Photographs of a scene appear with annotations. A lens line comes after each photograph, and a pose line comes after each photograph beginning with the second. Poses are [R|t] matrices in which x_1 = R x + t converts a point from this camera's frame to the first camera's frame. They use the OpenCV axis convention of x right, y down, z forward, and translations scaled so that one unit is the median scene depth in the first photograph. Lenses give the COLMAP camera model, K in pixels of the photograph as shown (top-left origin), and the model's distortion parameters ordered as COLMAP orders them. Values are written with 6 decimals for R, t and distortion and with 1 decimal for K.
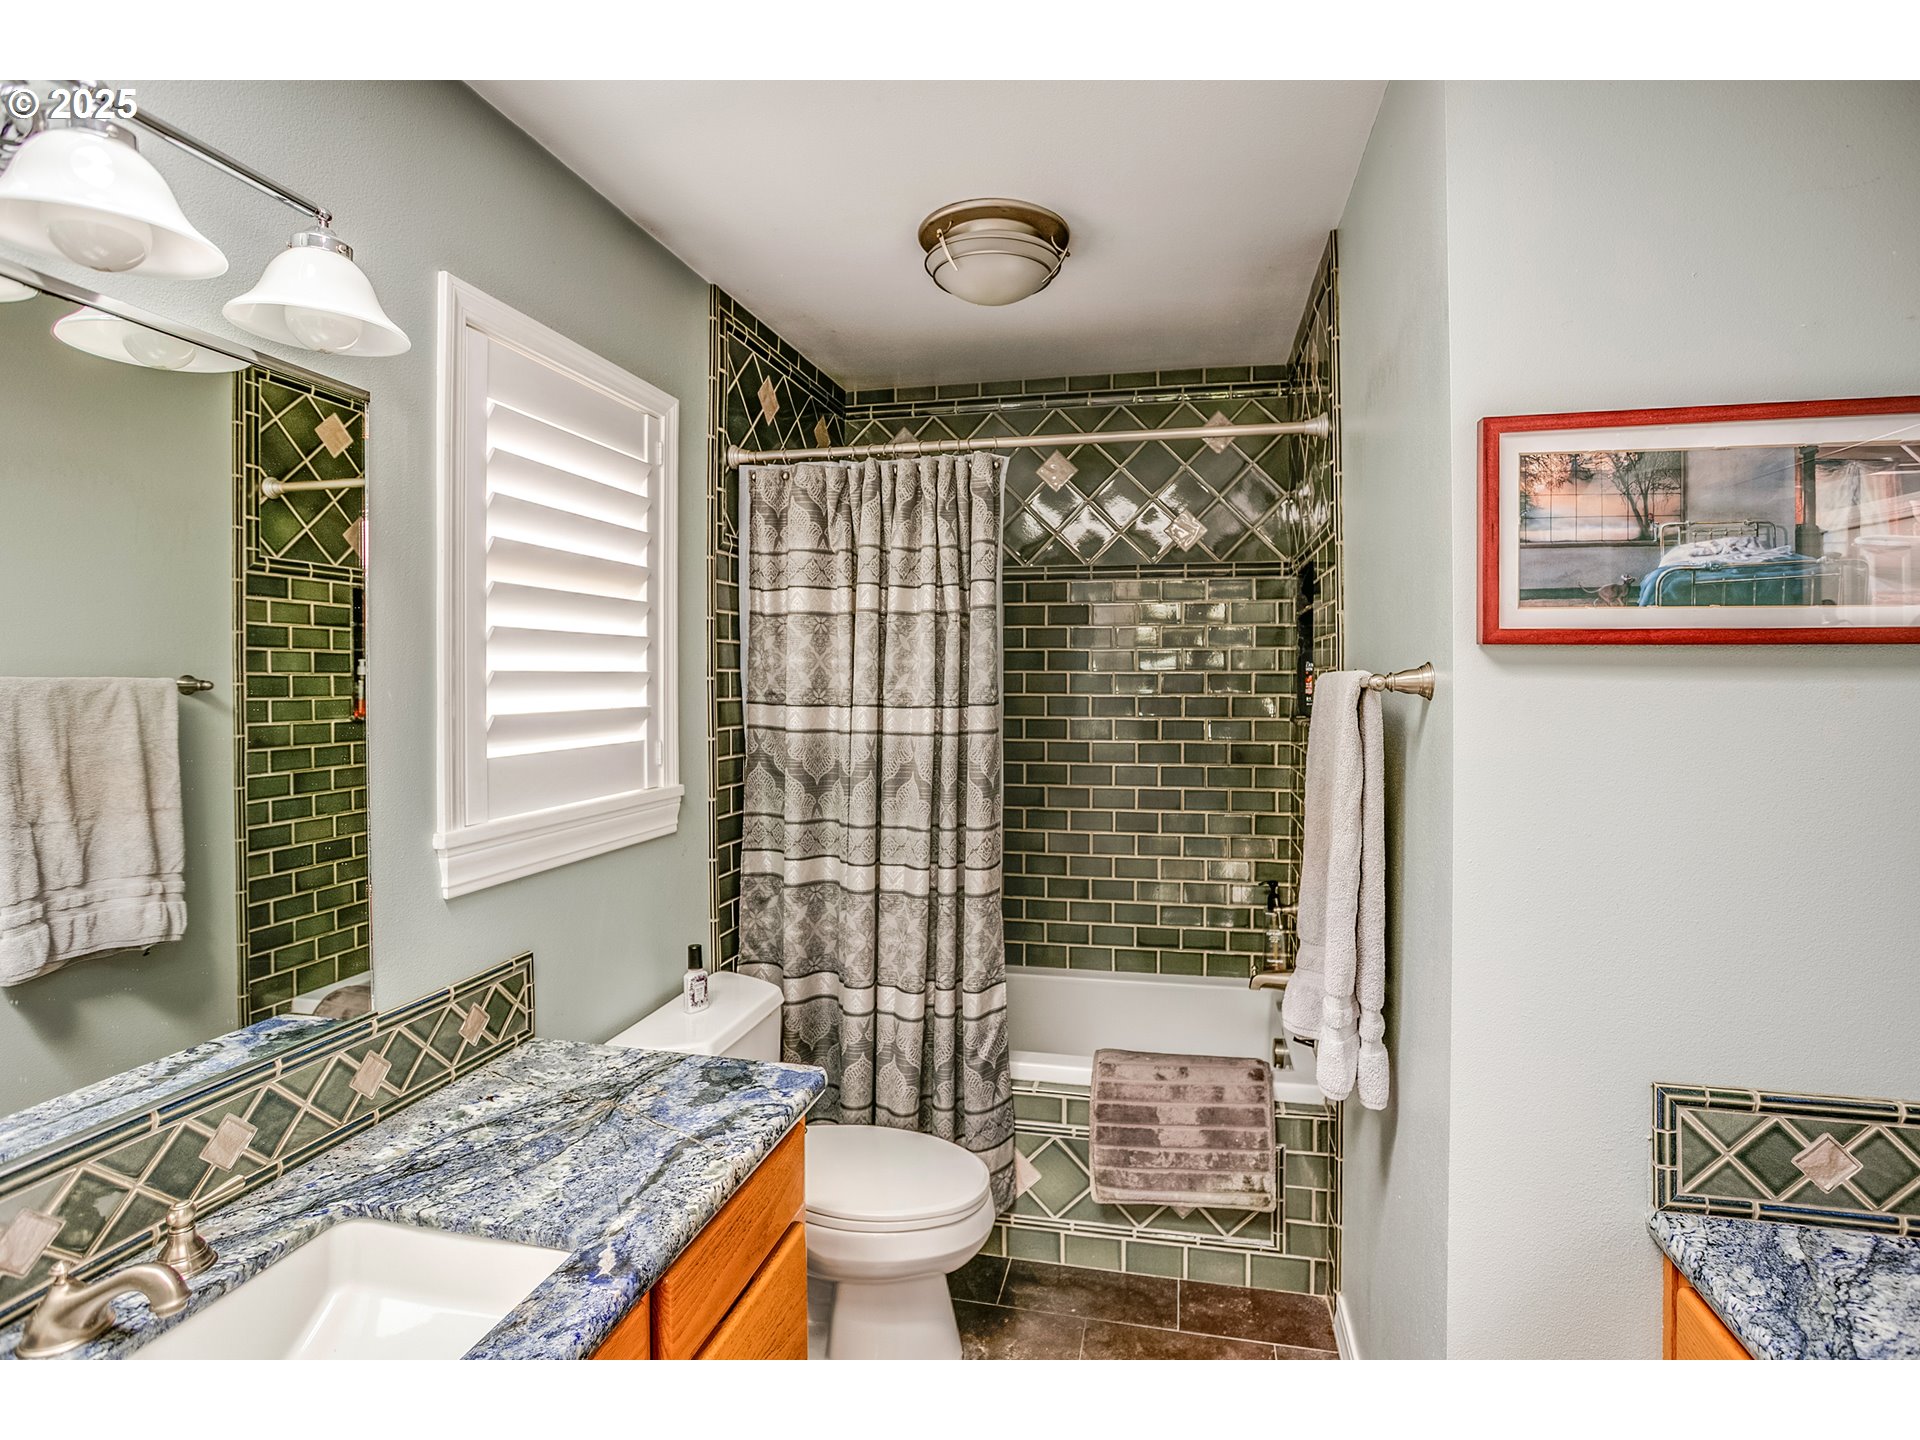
lens RADIAL K [[961.7, 0, 965.9], [0, 961.7, 710.9], [0, 0, 1]] dist [-0.032535, -0.000094]
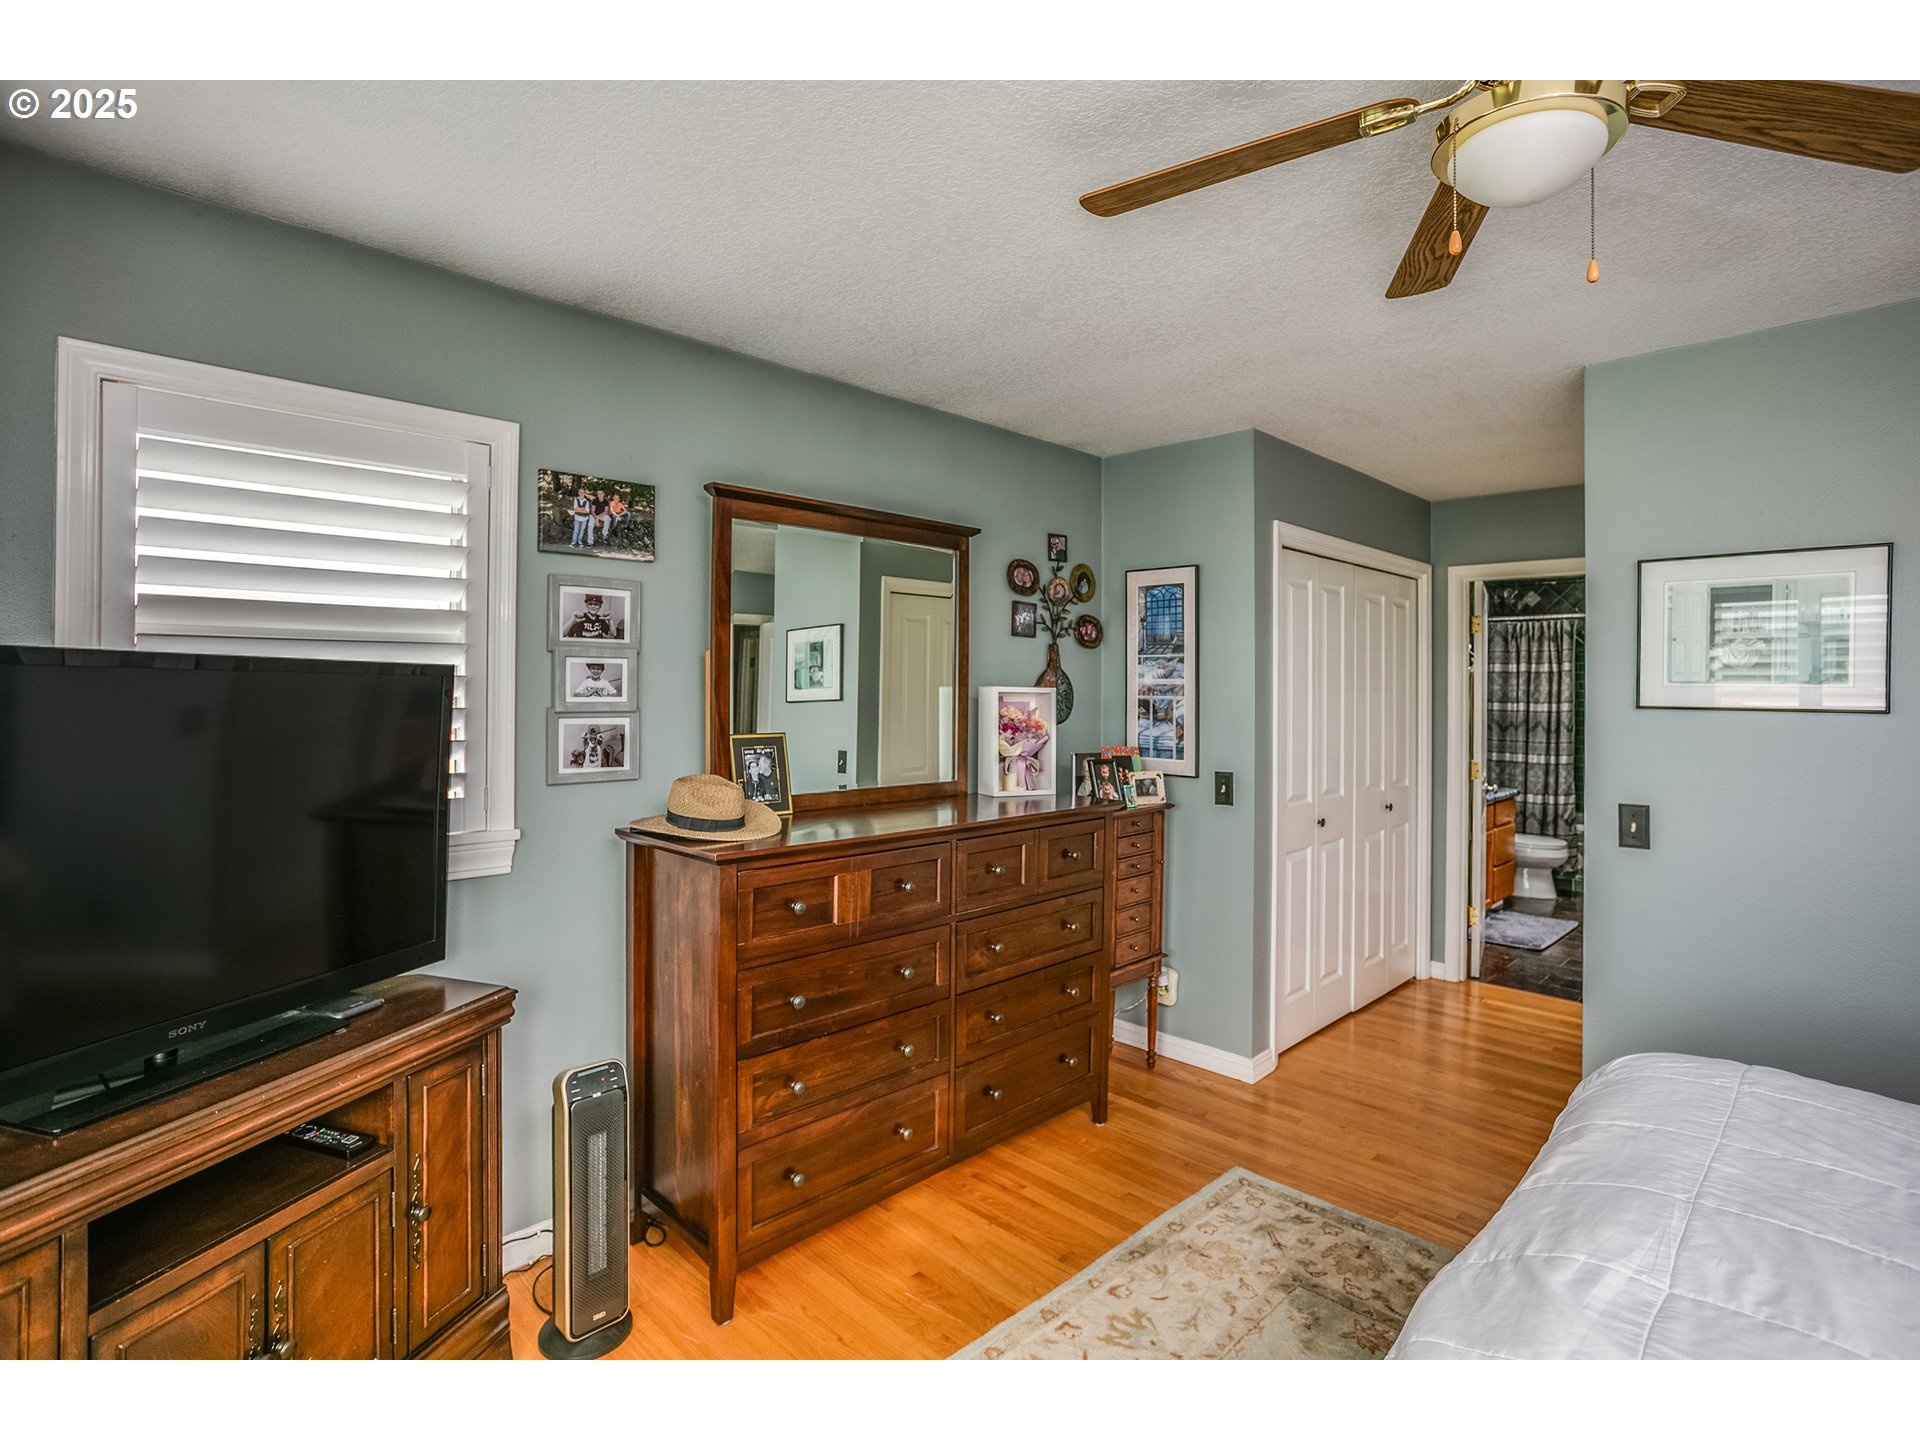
lens RADIAL K [[961.7, 0, 963.7], [0, 961.7, 708.3], [0, 0, 1]] dist [-0.032535, -0.000094]
pose [[0.846268, 0.006191, -0.532721, 0.002646], [-0.007721, 0.999970, -0.000643, 0.029293], [0.532701, 0.004658, 0.846291, -2.553770]]
